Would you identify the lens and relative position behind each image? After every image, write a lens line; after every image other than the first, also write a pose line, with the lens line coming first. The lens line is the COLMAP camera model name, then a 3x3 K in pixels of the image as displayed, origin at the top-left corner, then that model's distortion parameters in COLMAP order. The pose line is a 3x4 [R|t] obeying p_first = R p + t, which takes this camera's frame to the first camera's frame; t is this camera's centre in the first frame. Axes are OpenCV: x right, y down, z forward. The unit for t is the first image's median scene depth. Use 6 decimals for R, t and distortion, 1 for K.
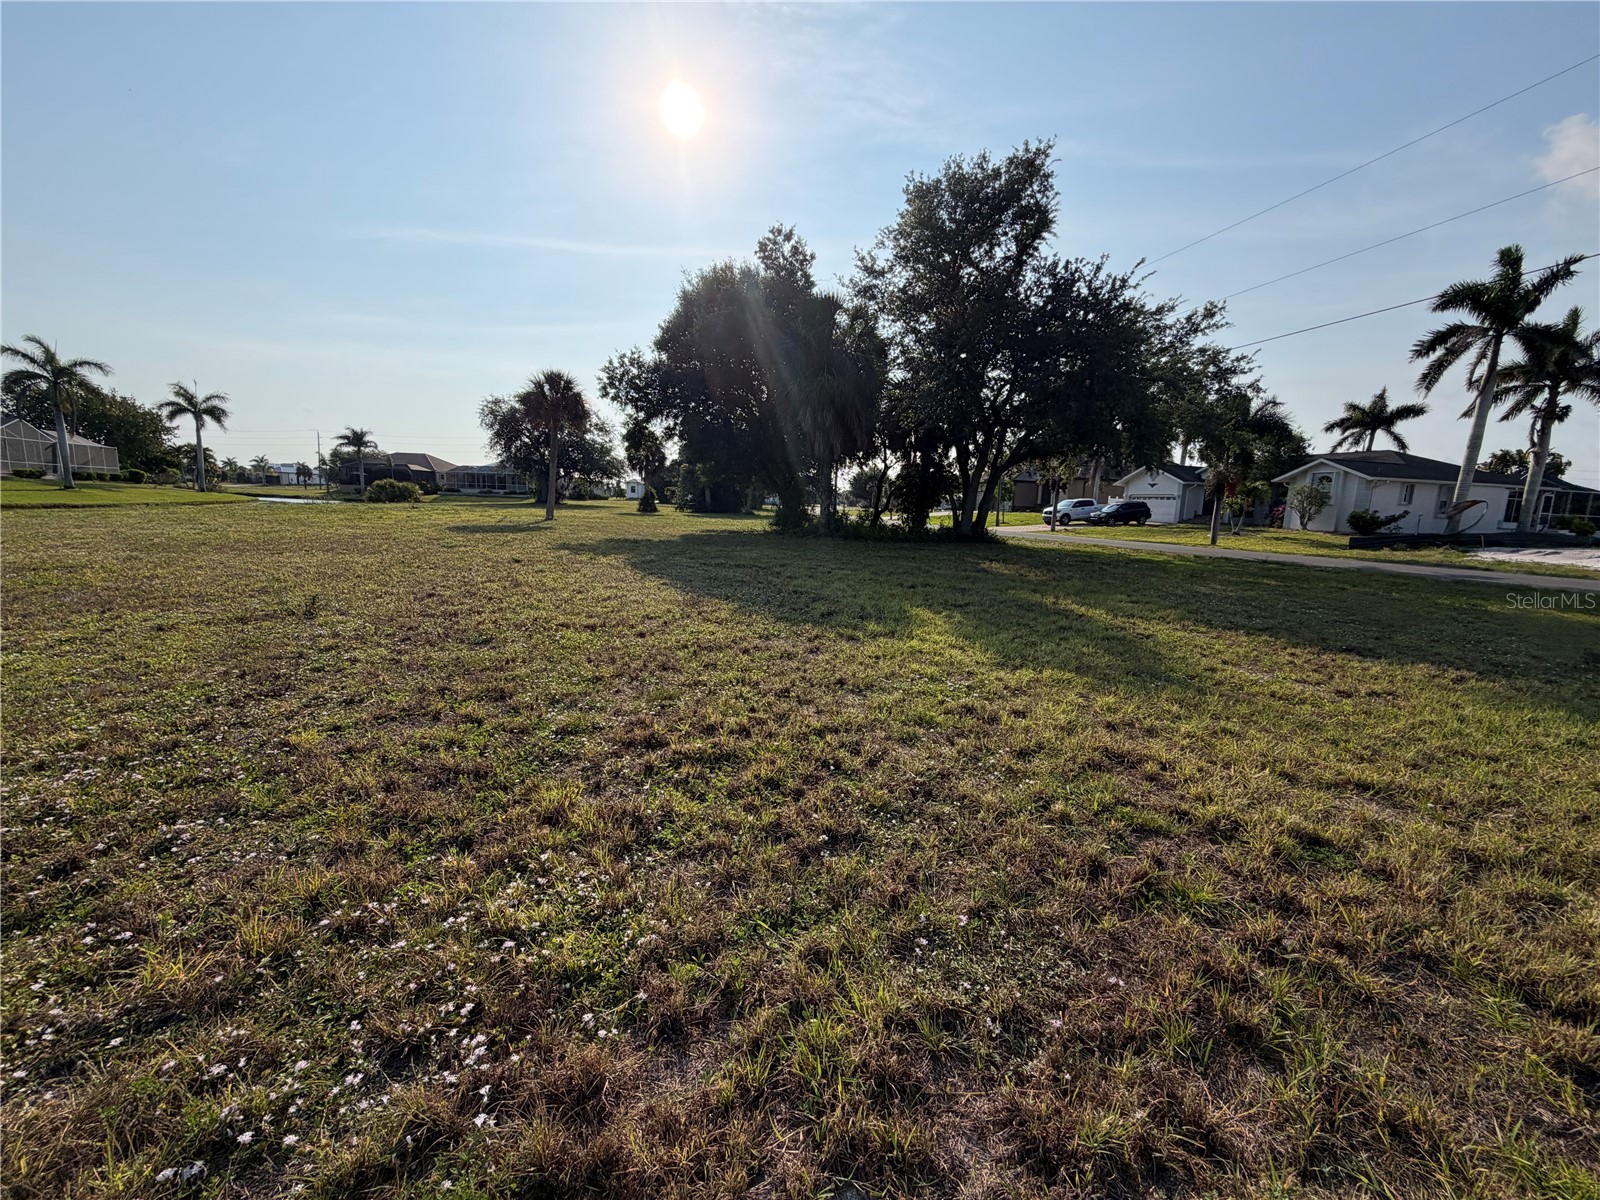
lens RADIAL K [[634.8, 0, 800.6], [0, 634.8, 602.1], [0, 0, 1]] dist [0.002597, 0.000132]
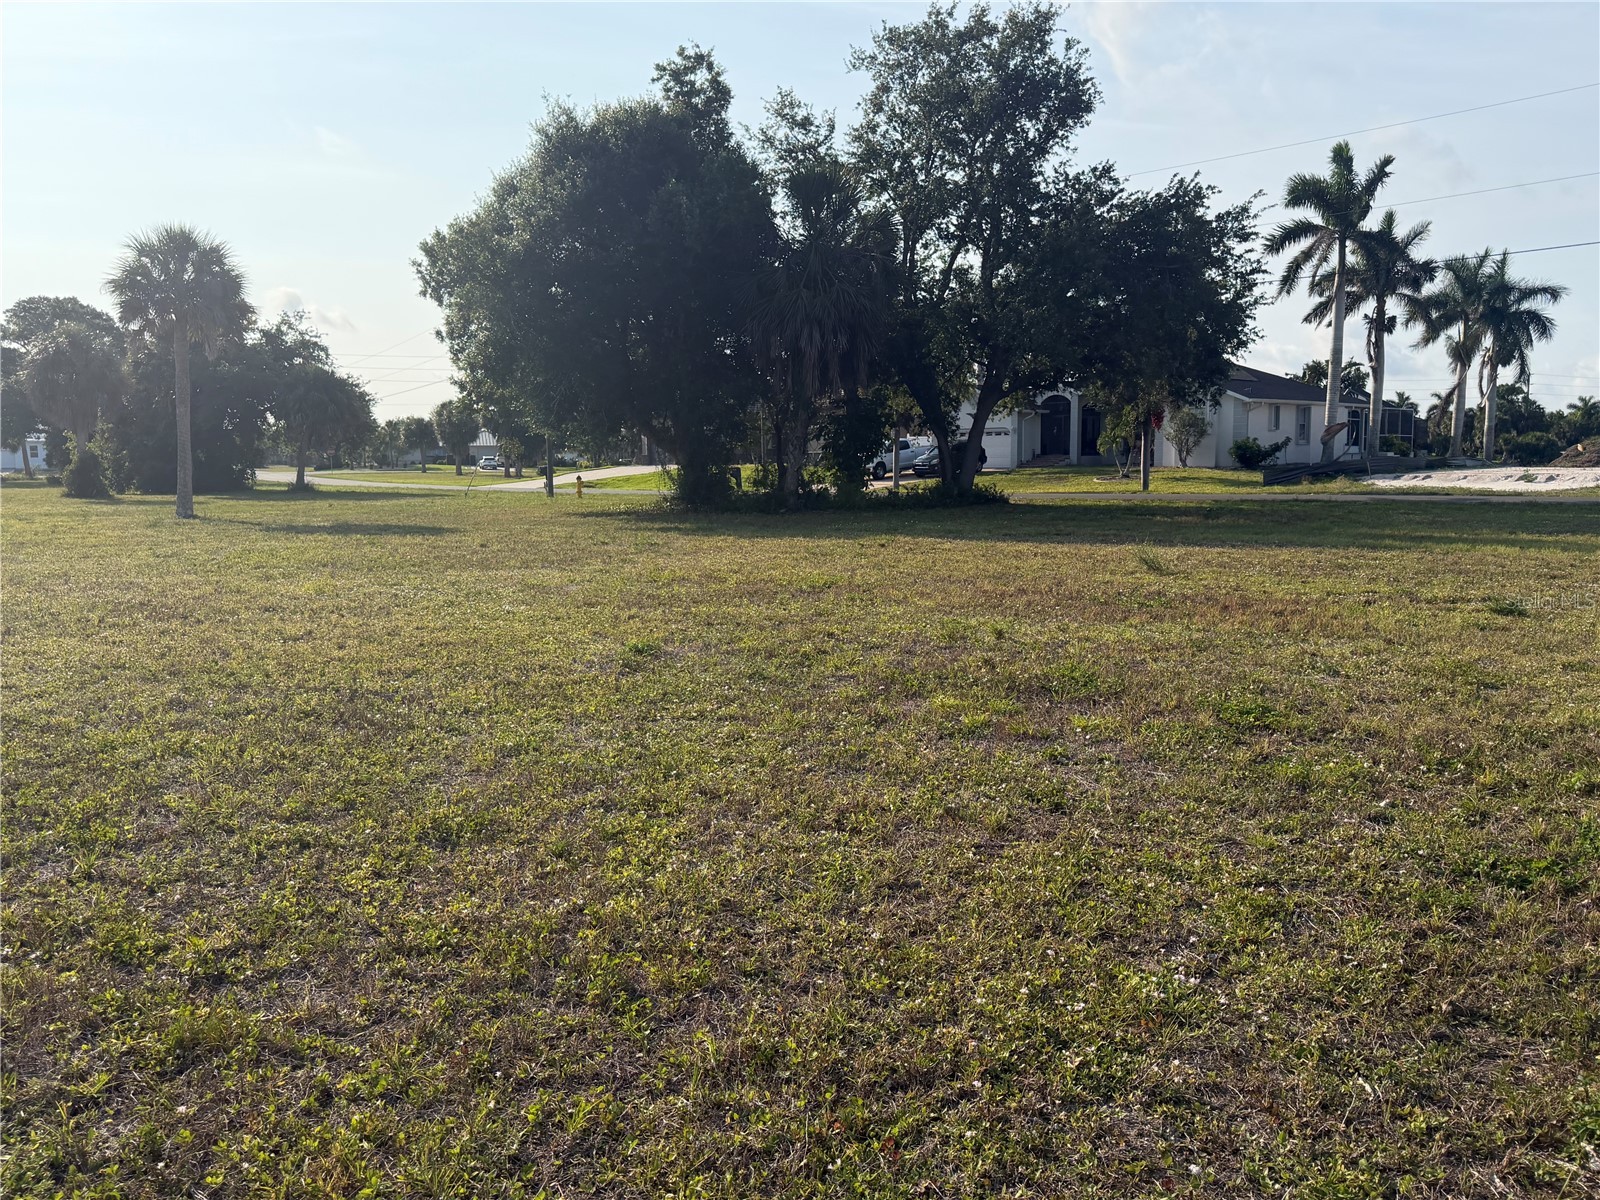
lens RADIAL K [[1290.7, 0, 801.5], [0, 1290.7, 598.2], [0, 0, 1]] dist [0.041998, 0.000752]
pose [[0.846426, -0.102692, 0.522510, -0.538937], [0.124152, 0.992244, -0.006105, -0.001247], [-0.517831, 0.070038, 0.852611, -0.127537]]
